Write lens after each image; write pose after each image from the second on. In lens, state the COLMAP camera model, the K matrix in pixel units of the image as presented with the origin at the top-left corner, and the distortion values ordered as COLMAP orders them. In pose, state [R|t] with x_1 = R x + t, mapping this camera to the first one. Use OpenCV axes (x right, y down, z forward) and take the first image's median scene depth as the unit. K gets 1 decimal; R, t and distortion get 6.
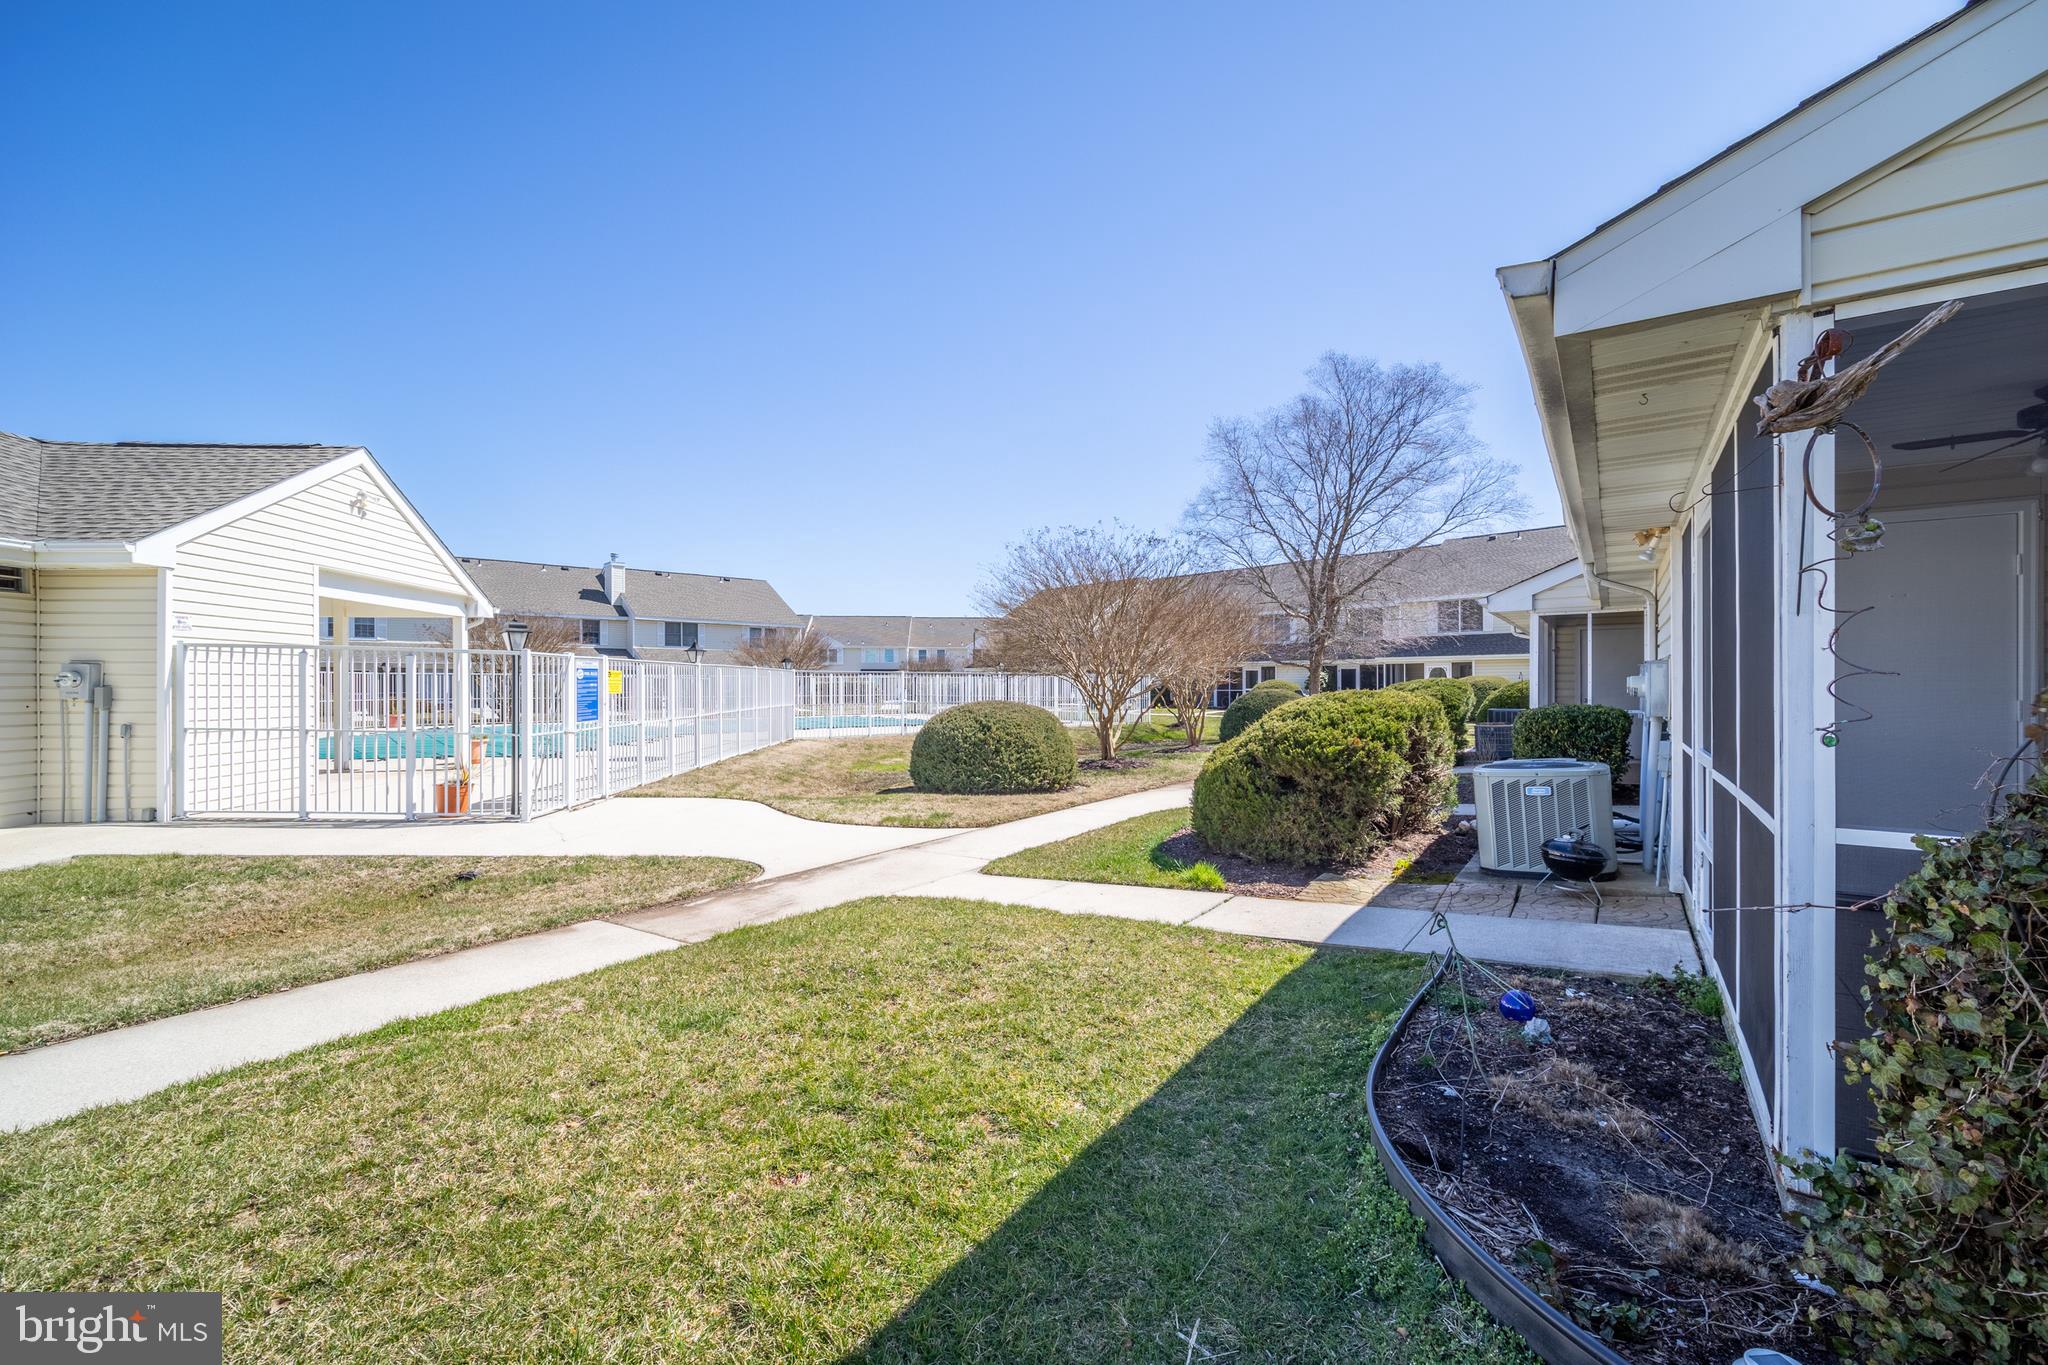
lens RADIAL K [[849.2, 0, 1035.9], [0, 849.2, 679.3], [0, 0, 1]] dist [-0.003285, 0.000290]
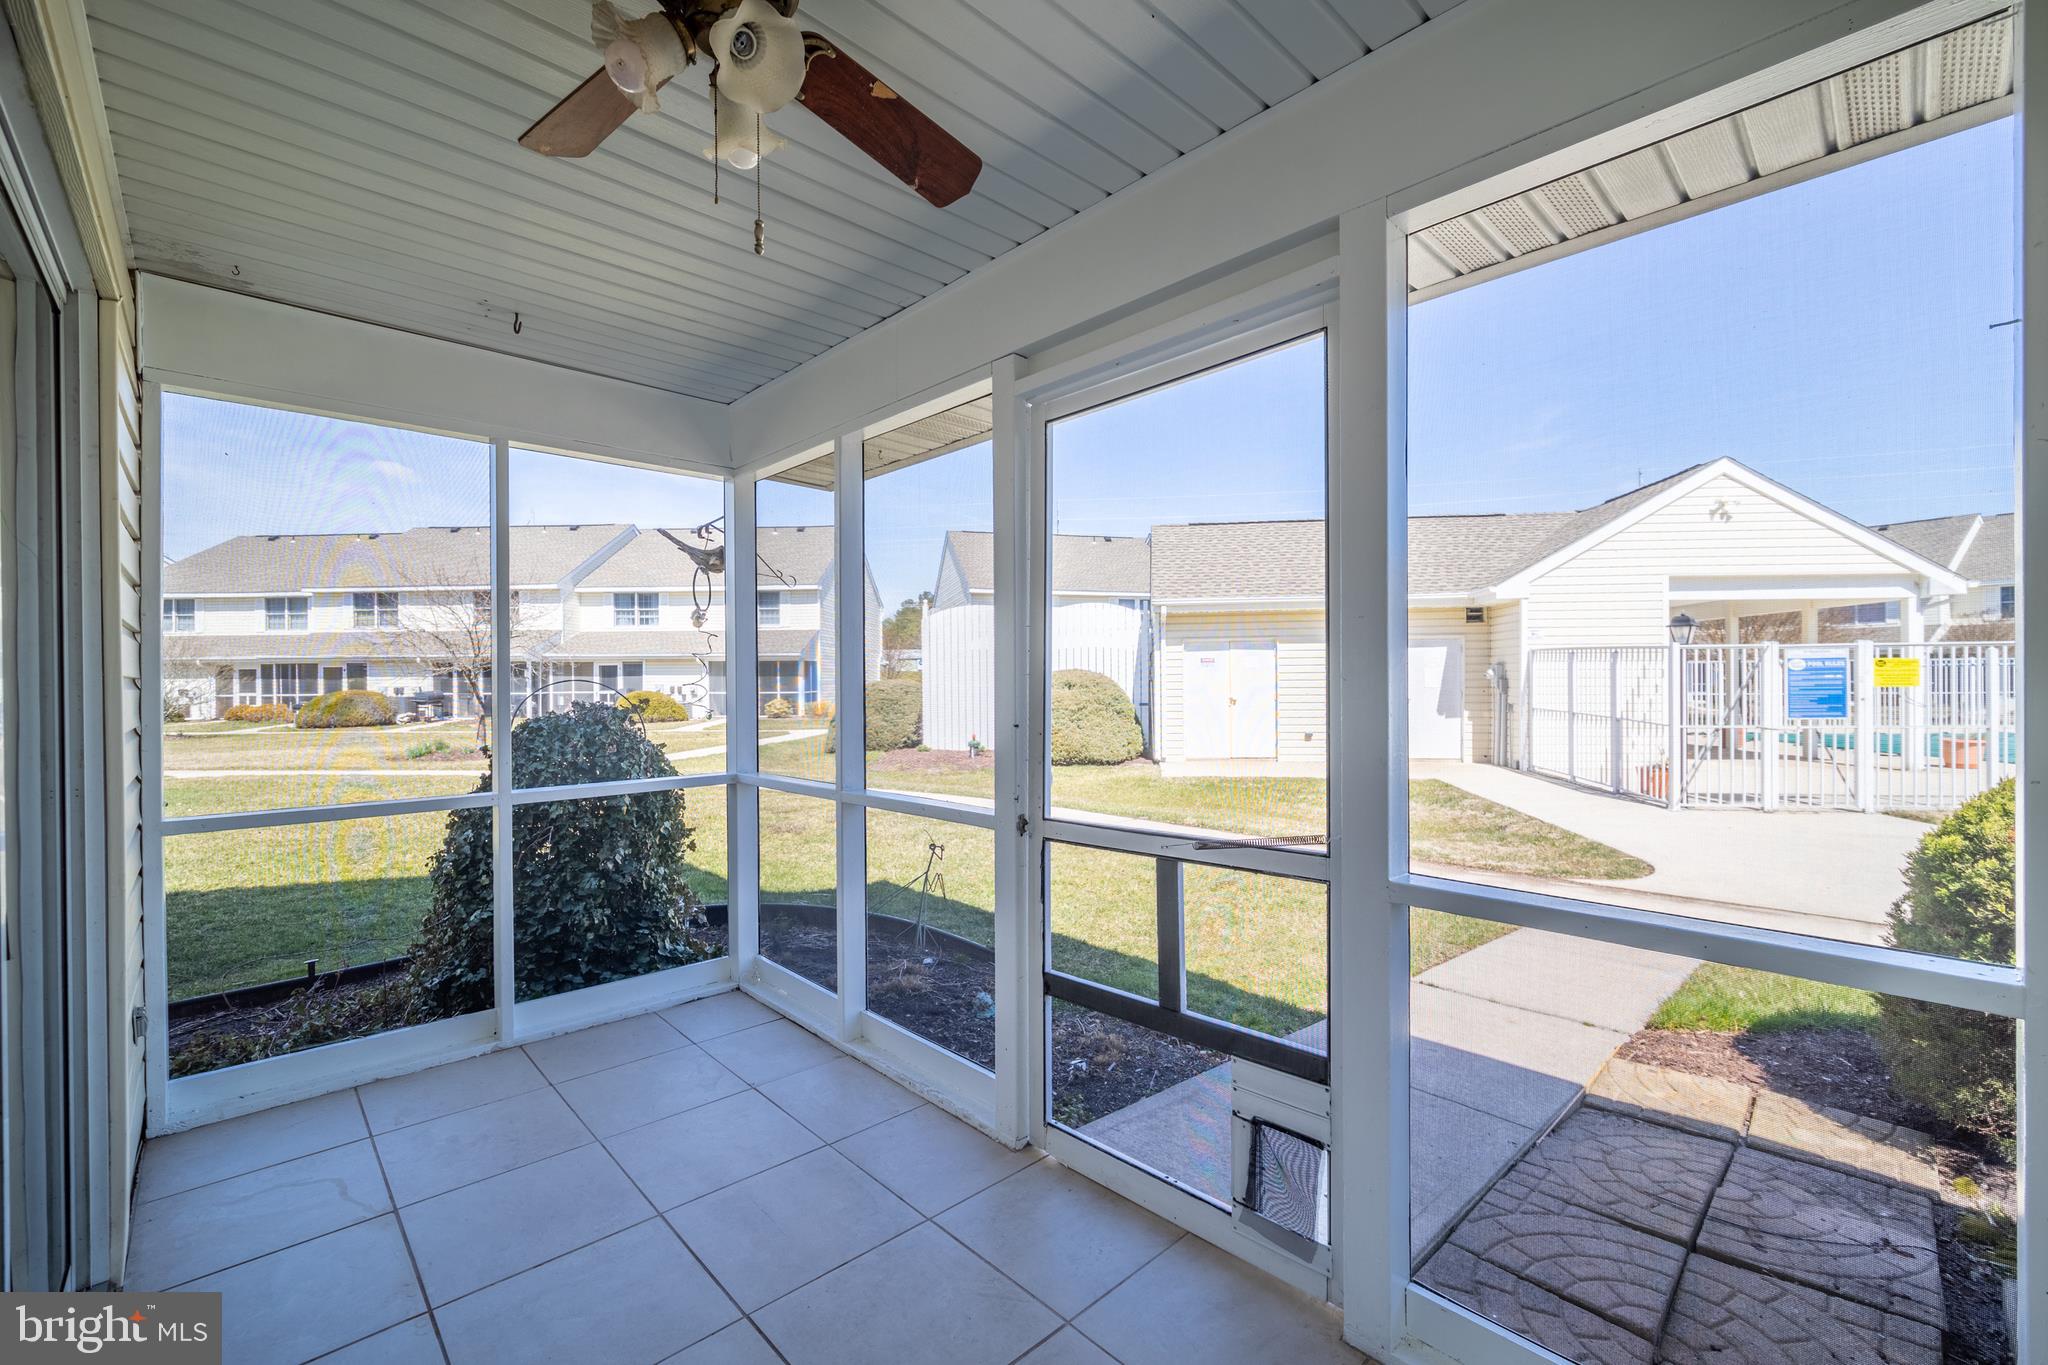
lens RADIAL K [[849.2, 0, 1028.7], [0, 849.2, 687.2], [0, 0, 1]] dist [-0.003285, 0.000290]
pose [[-0.207095, 0.011589, -0.978252, 0.473529], [0.013969, 0.999863, 0.008888, -0.001745], [0.978221, -0.011824, -0.207229, 0.369747]]
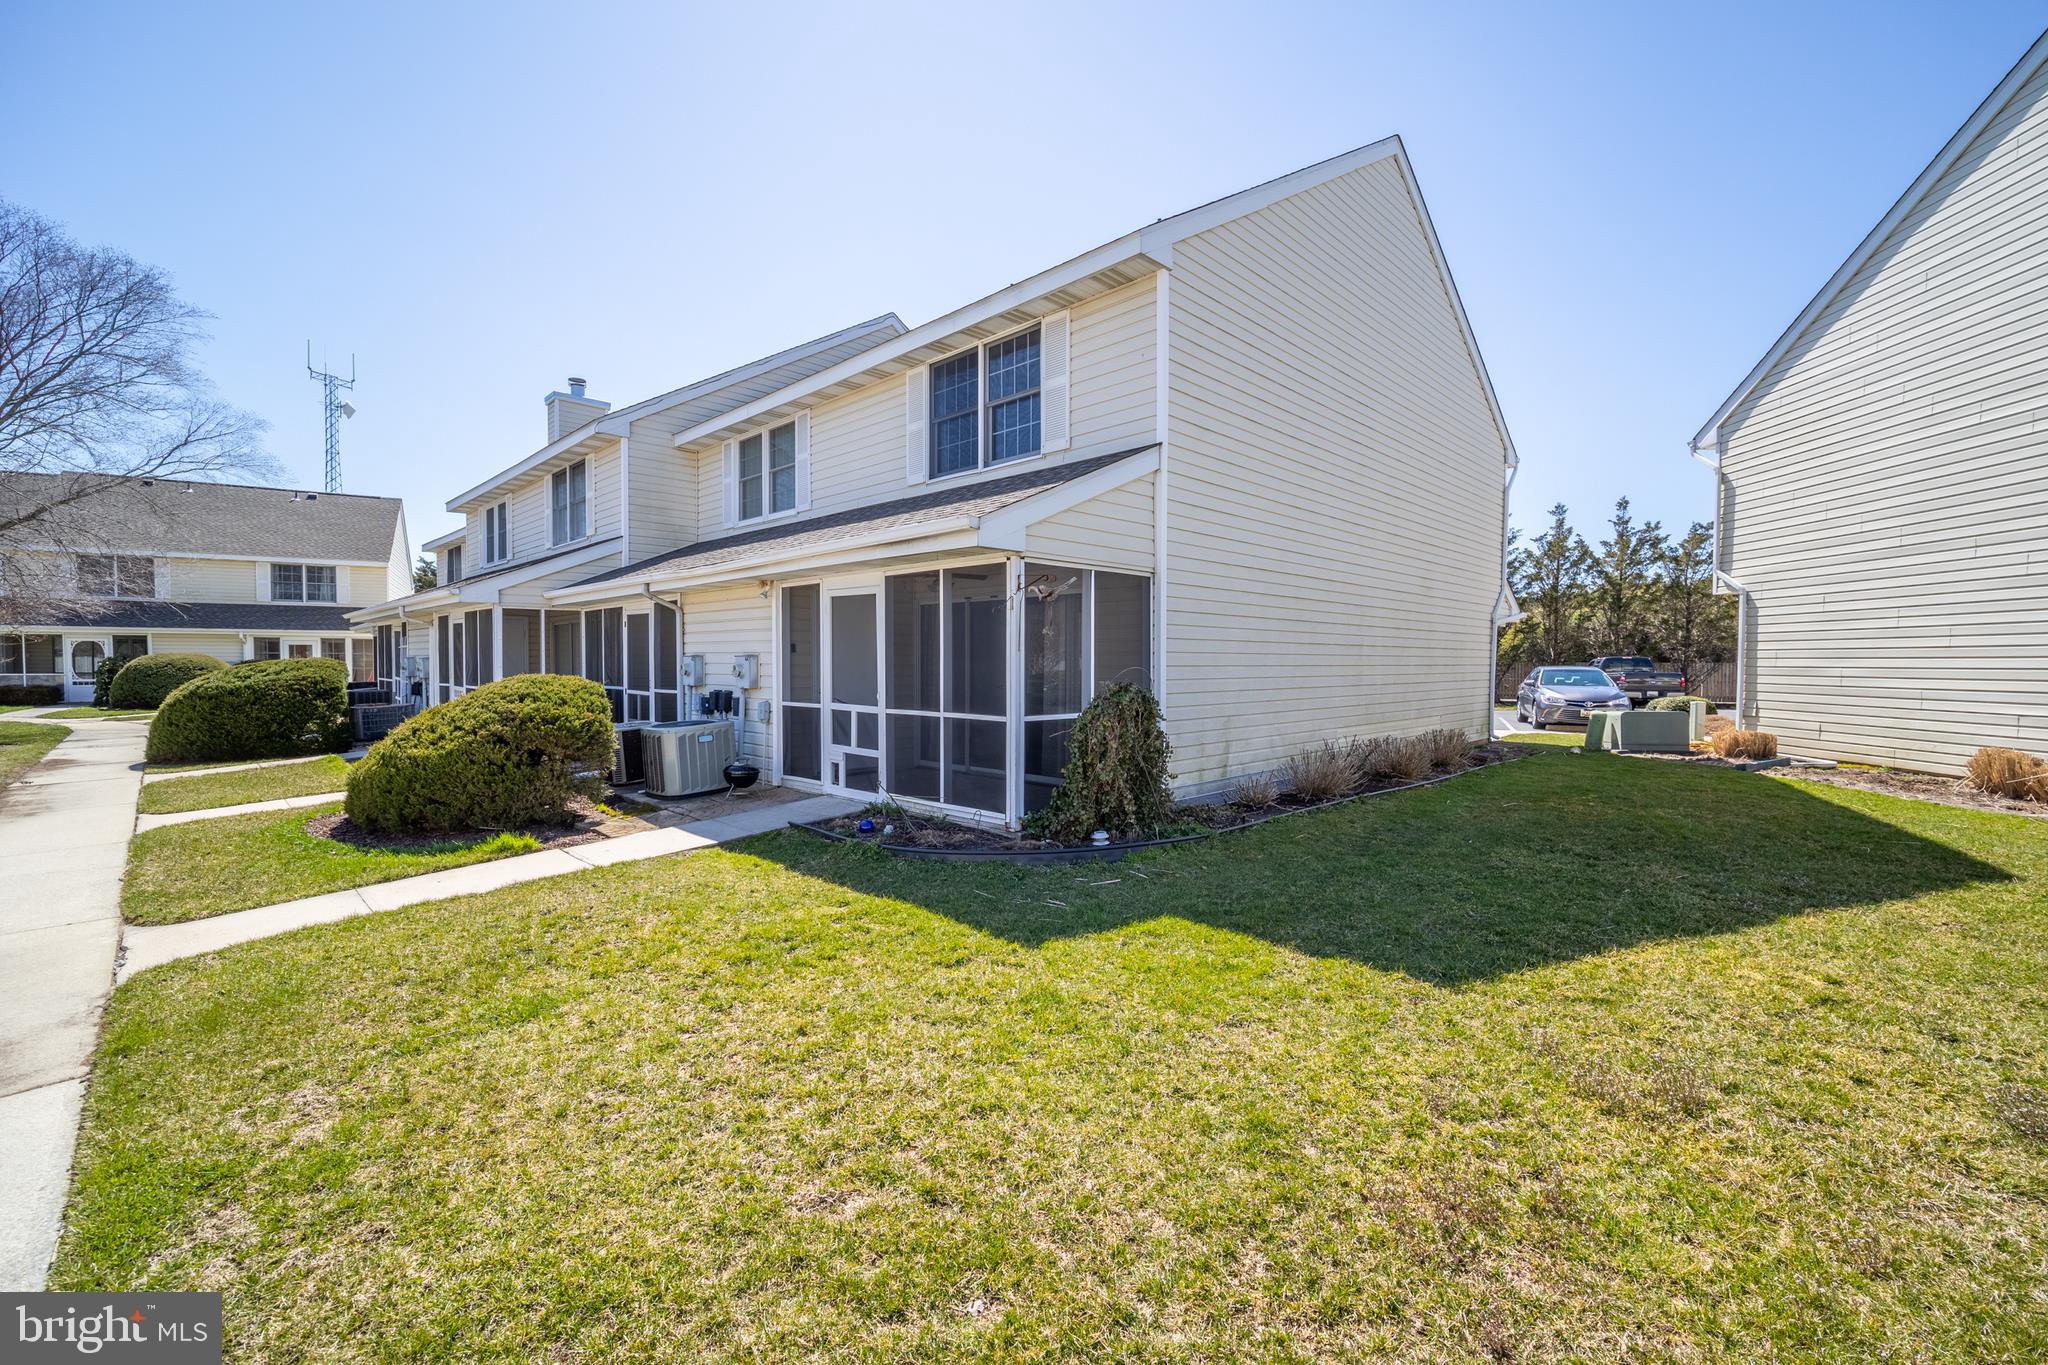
lens RADIAL K [[849.2, 0, 1040.1], [0, 849.2, 677.8], [0, 0, 1]] dist [-0.003285, 0.000290]
pose [[0.164379, -0.016195, 0.986264, -0.429976], [-0.008845, 0.999801, 0.017892, -0.006465], [-0.986358, -0.011664, 0.164203, 0.074863]]
